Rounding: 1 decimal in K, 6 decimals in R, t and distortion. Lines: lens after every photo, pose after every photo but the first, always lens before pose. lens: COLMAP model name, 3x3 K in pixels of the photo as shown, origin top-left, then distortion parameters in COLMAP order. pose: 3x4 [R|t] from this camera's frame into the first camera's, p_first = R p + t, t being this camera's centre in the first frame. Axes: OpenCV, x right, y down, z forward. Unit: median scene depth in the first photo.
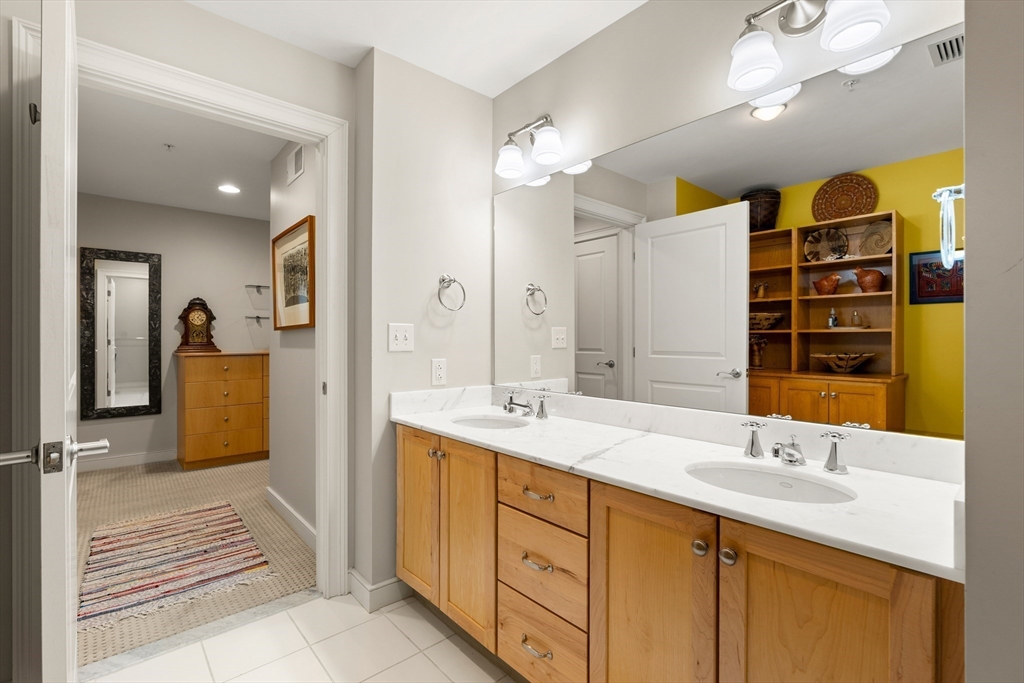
lens RADIAL K [[464.7, 0, 514.0], [0, 464.7, 336.0], [0, 0, 1]] dist [-0.015077, 0.005856]
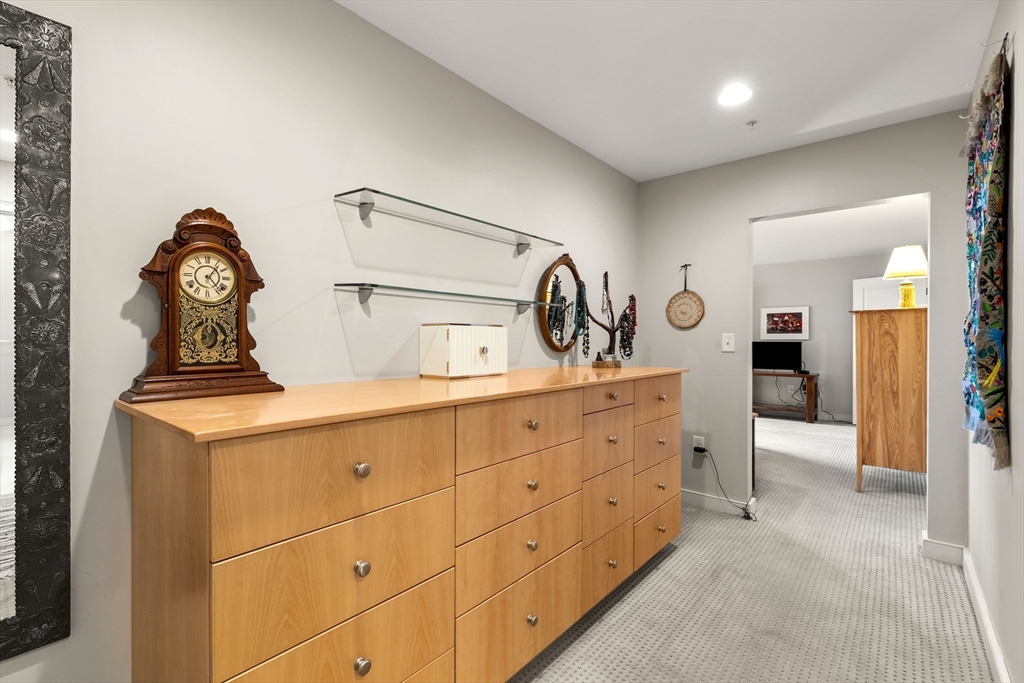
lens RADIAL K [[464.7, 0, 508.9], [0, 464.7, 340.1], [0, 0, 1]] dist [-0.015077, 0.005856]
pose [[0.989757, 0.000918, 0.142758, -0.599862], [-0.001234, 0.999997, 0.002120, -0.001671], [-0.142756, -0.002275, 0.989755, 0.762583]]
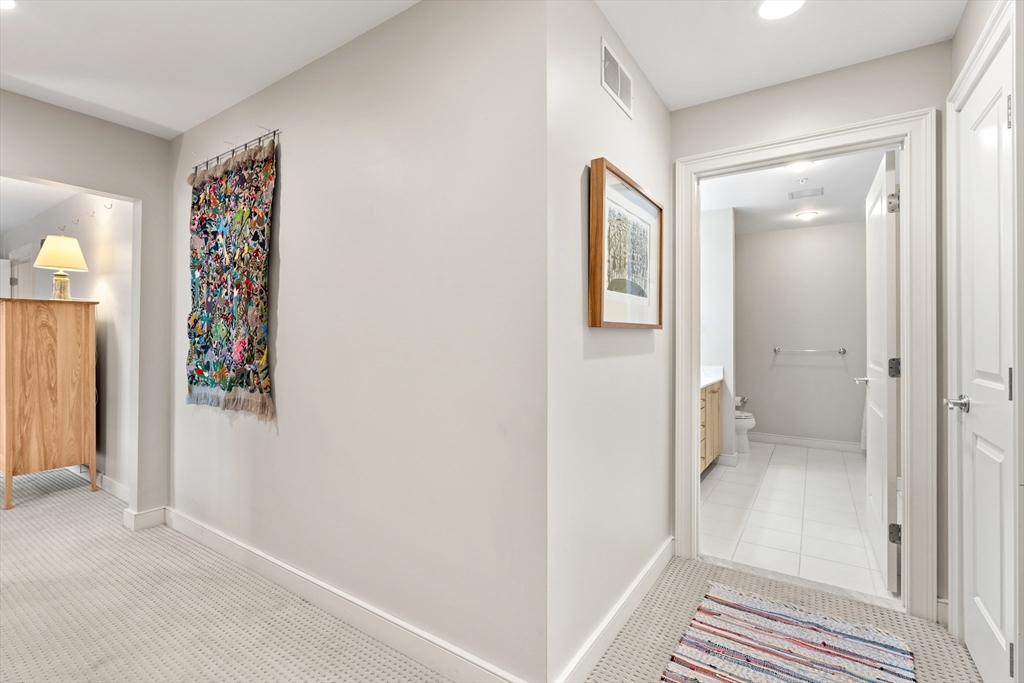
lens RADIAL K [[464.7, 0, 511.7], [0, 464.7, 336.8], [0, 0, 1]] dist [-0.015077, 0.005856]
pose [[-0.262813, 0.004190, 0.964838, -0.756996], [-0.007791, 0.999949, -0.006465, 0.004844], [-0.964815, -0.009216, -0.262767, 0.935725]]
